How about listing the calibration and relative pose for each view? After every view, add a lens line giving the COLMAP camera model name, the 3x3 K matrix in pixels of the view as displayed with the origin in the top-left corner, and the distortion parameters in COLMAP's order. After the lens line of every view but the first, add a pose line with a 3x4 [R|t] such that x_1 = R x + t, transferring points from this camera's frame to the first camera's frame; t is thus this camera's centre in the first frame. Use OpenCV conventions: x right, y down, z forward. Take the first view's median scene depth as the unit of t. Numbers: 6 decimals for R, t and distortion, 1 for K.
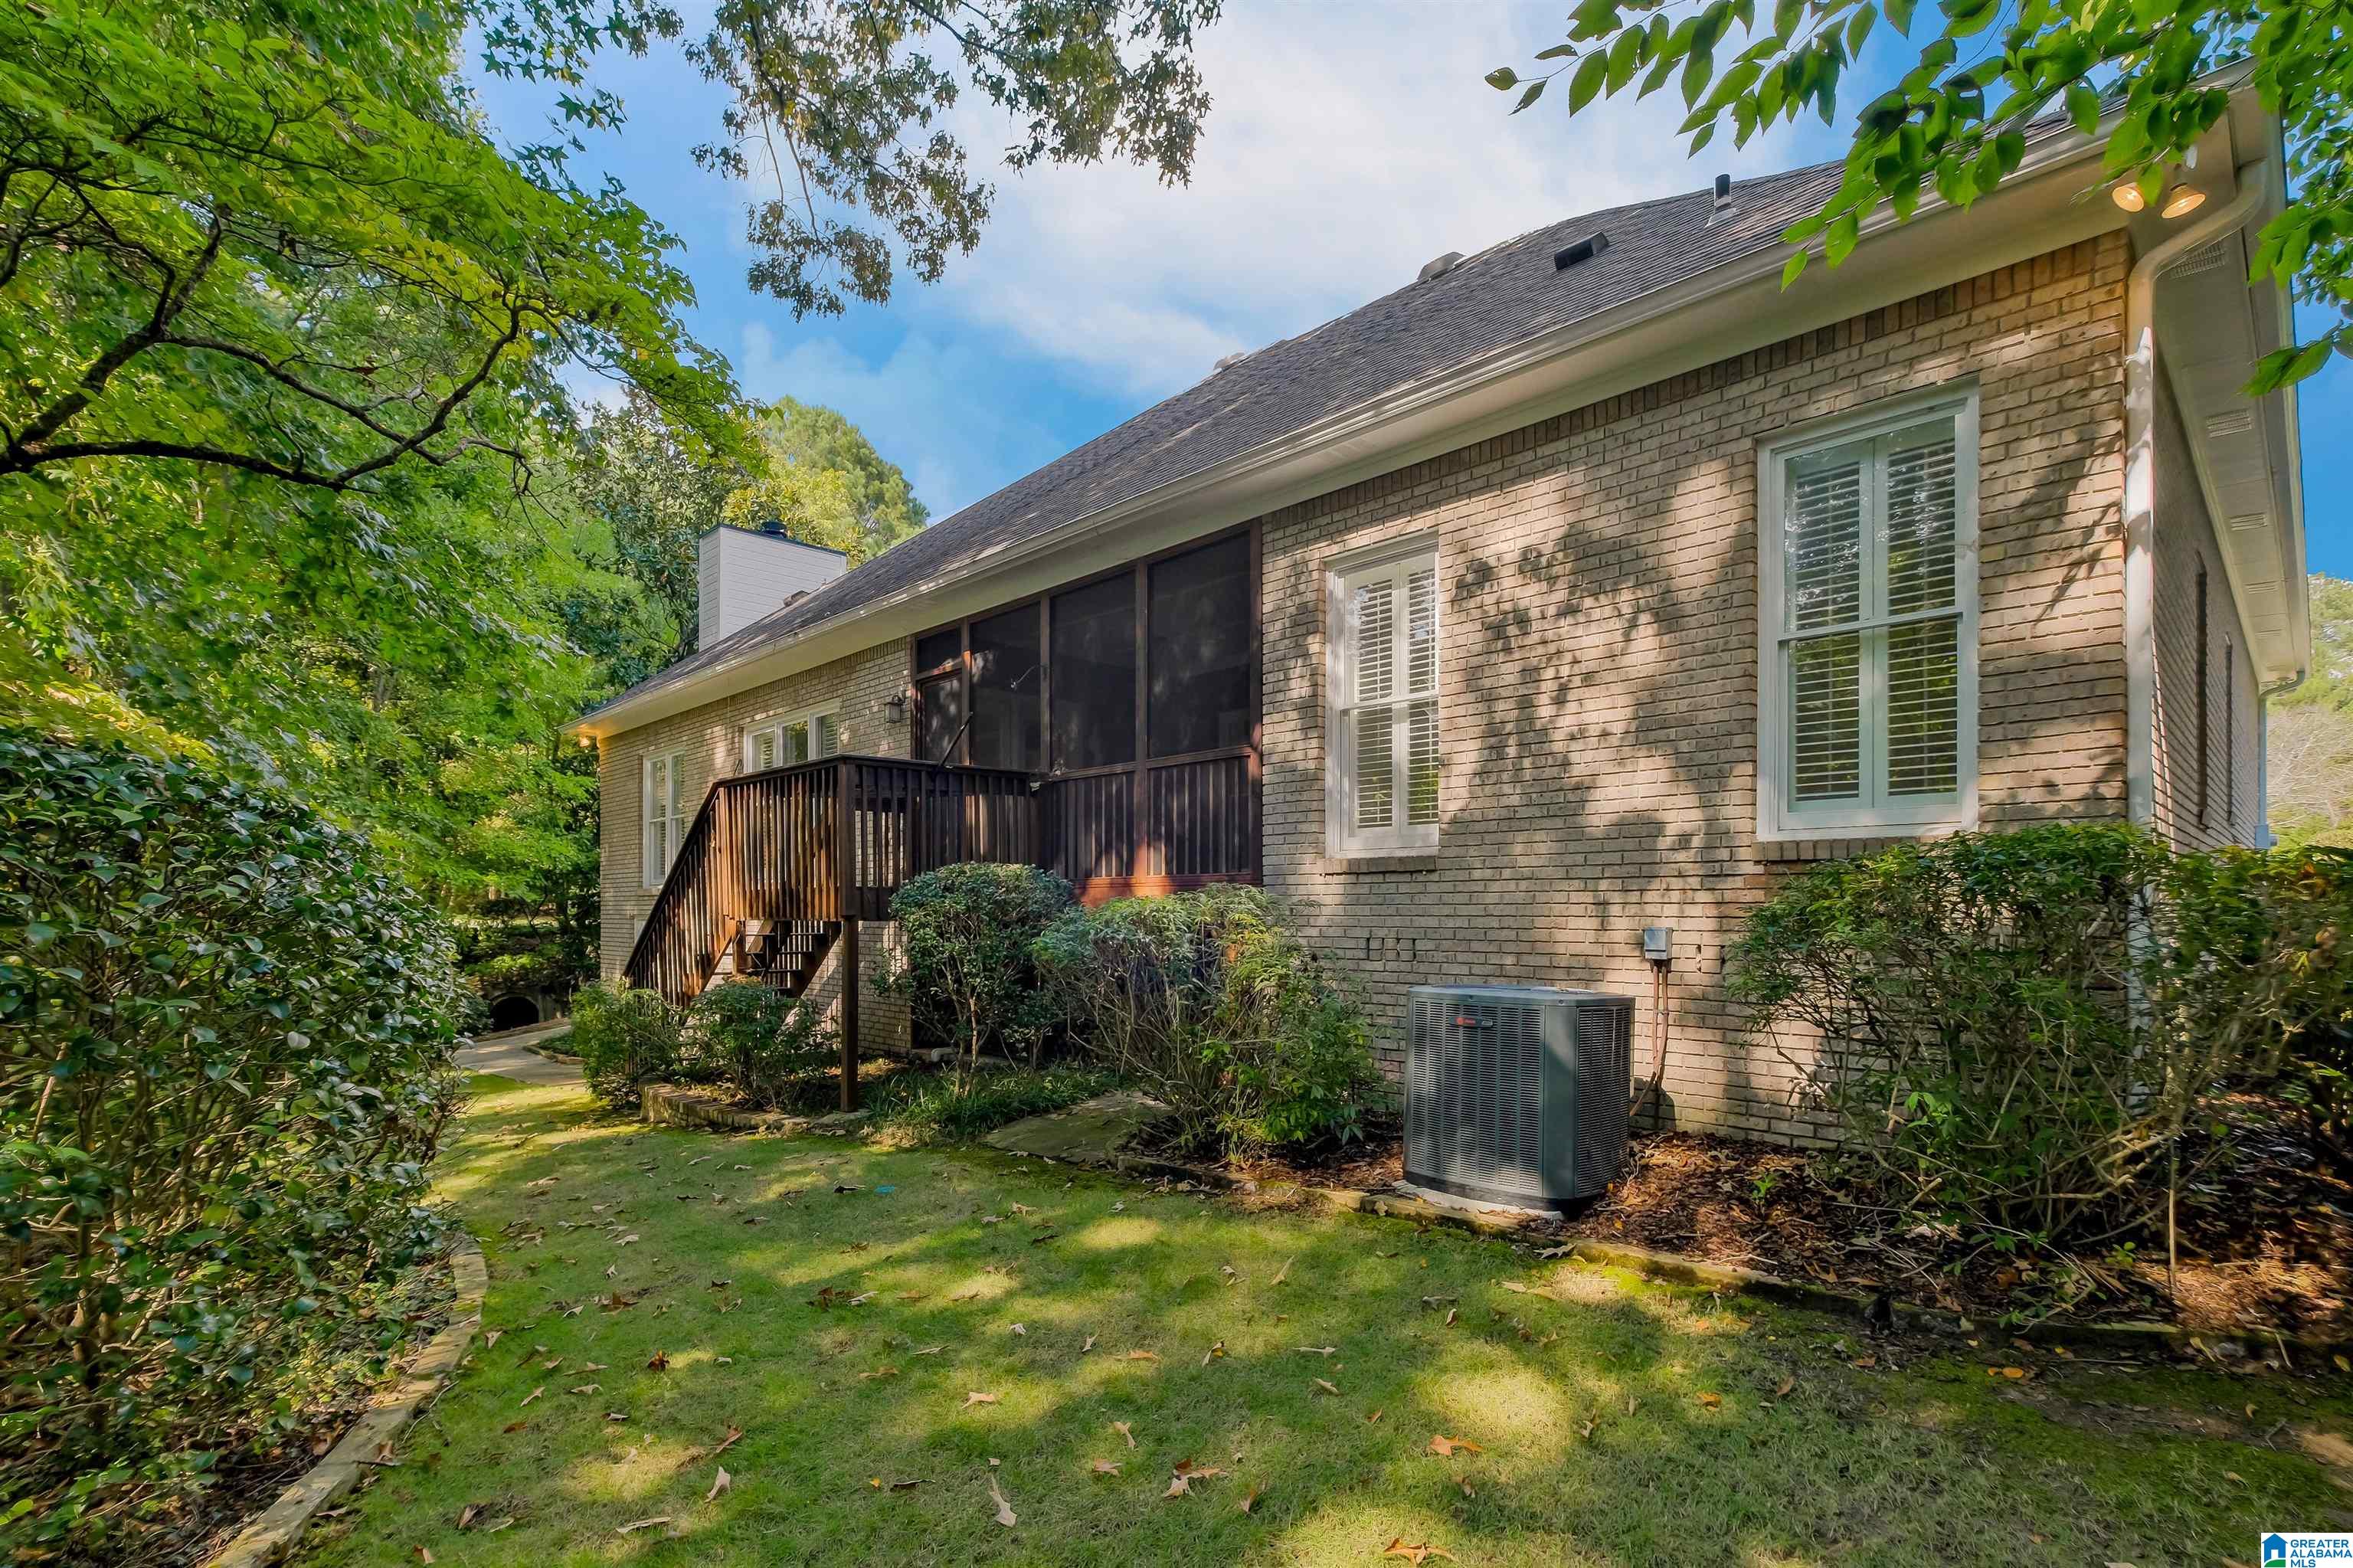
lens RADIAL K [[1098.7, 0, 1175.3], [0, 1098.7, 912.2], [0, 0, 1]] dist [-0.002140, 0.000422]
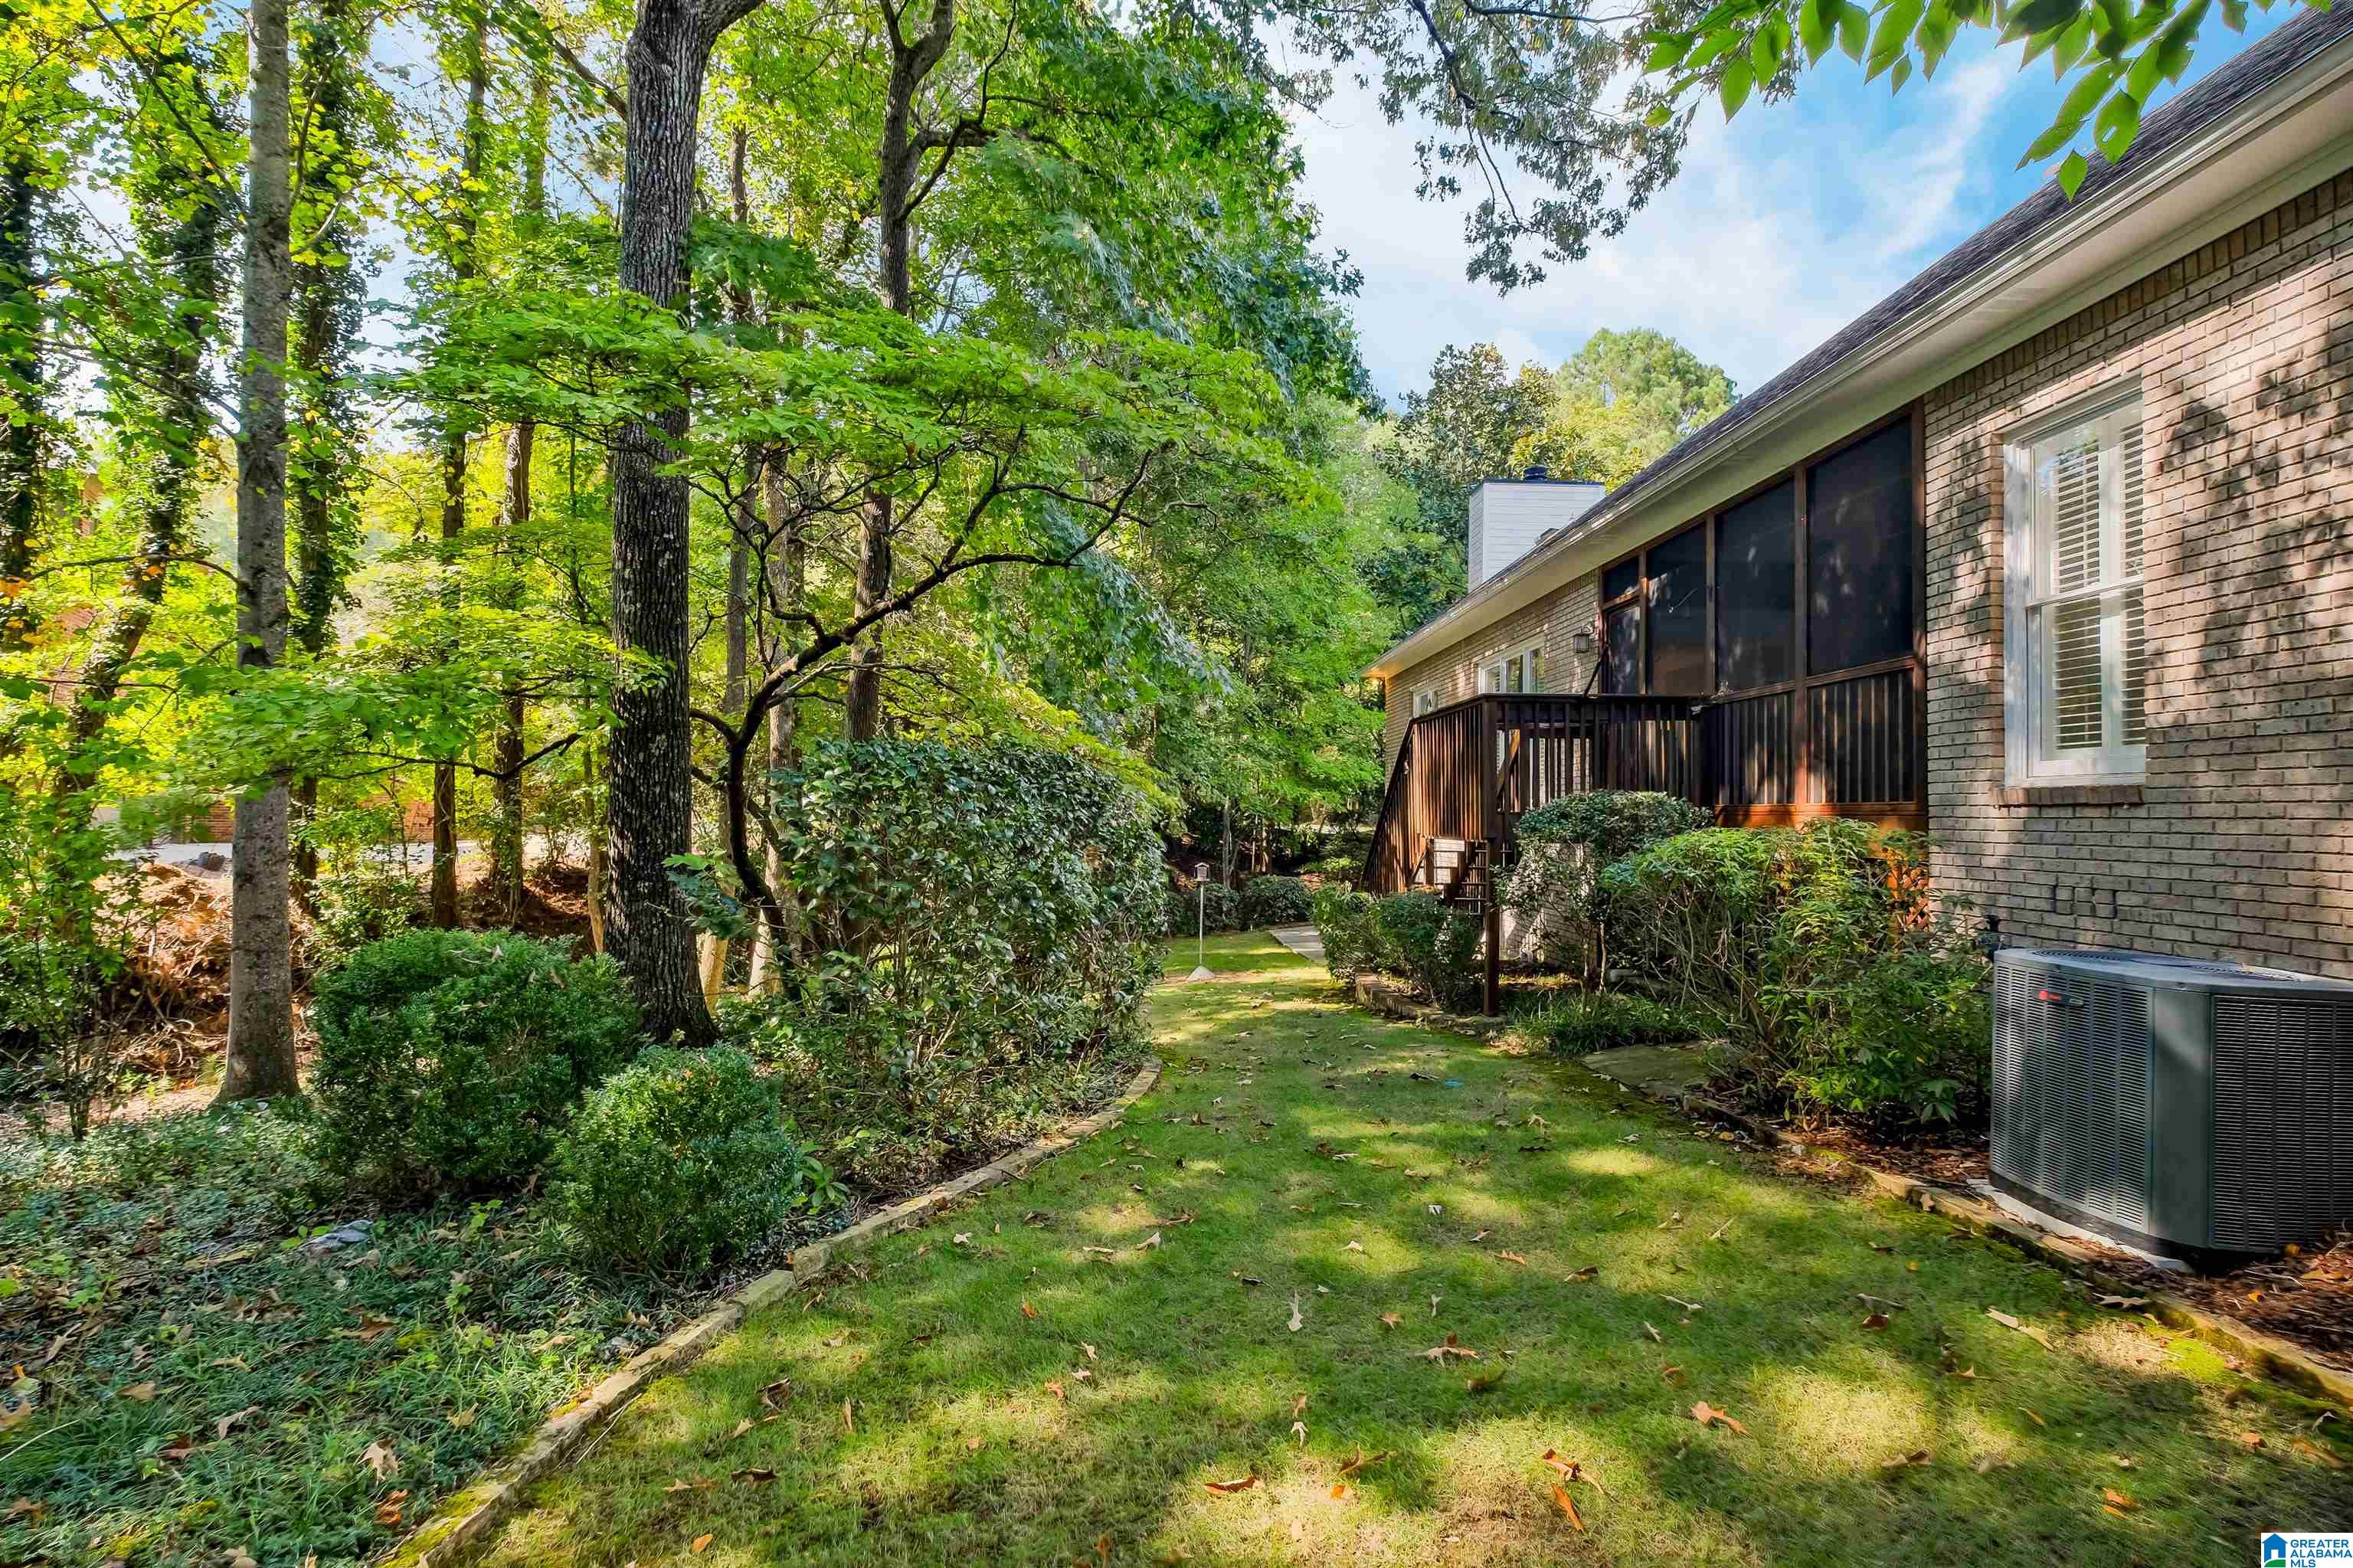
lens RADIAL K [[1068.1, 0, 1176.5], [0, 1068.1, 784.0], [0, 0, 1]] dist [-0.011741, 0.000192]
pose [[0.742553, -0.004943, -0.669769, 0.218869], [-0.019938, 0.999367, -0.029480, -0.015610], [0.669491, 0.035244, 0.741984, -0.015141]]
